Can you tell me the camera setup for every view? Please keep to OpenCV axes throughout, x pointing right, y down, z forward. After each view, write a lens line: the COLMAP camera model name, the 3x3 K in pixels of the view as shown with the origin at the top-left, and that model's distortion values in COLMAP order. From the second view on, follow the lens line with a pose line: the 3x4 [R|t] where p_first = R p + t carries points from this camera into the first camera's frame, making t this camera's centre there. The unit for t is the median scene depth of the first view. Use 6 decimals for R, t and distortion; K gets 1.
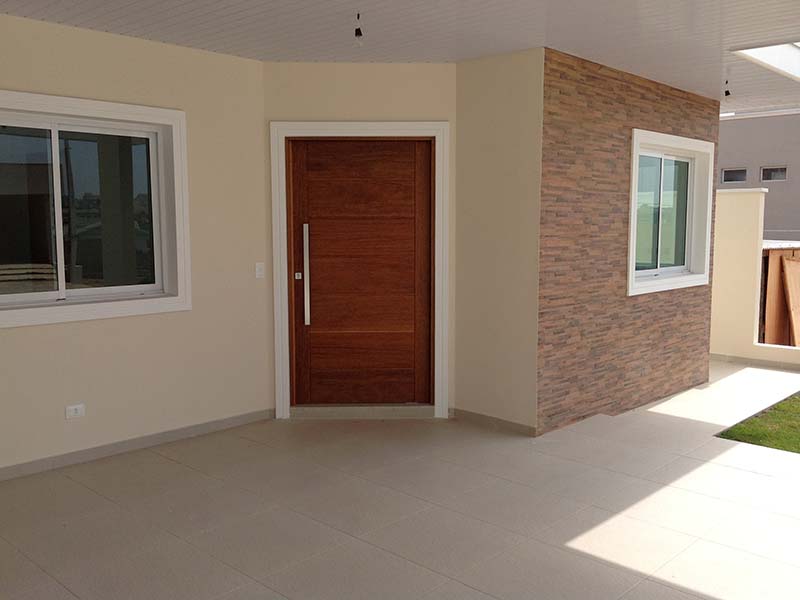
lens RADIAL K [[758.4, 0, 400.0], [0, 758.4, 300.0], [0, 0, 1]] dist [0.139680, -0.312250]
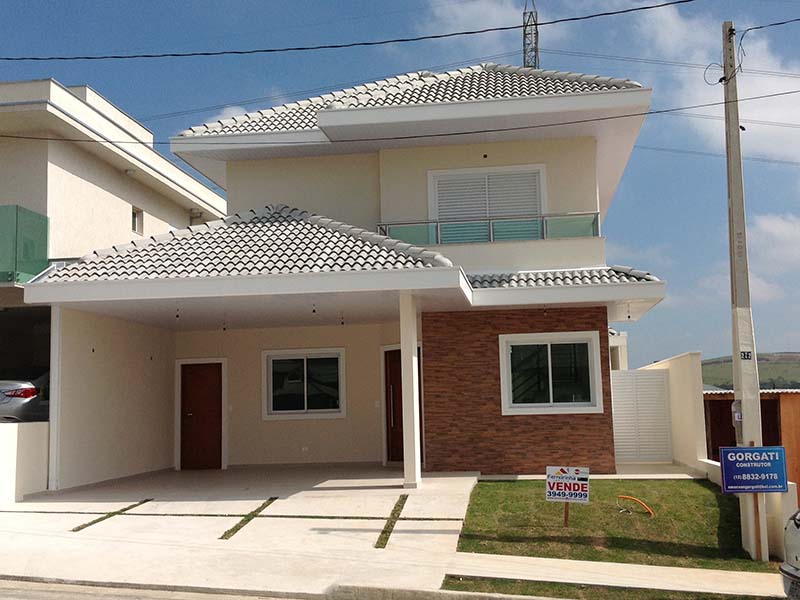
lens RADIAL K [[824.6, 0, 400.0], [0, 824.6, 300.0], [0, 0, 1]] dist [-0.313469, 0.001299]
pose [[0.581010, -0.127294, -0.803880, 2.055943], [-0.074159, 0.975305, -0.208038, 0.178096], [0.810511, 0.180487, 0.557222, -0.506299]]
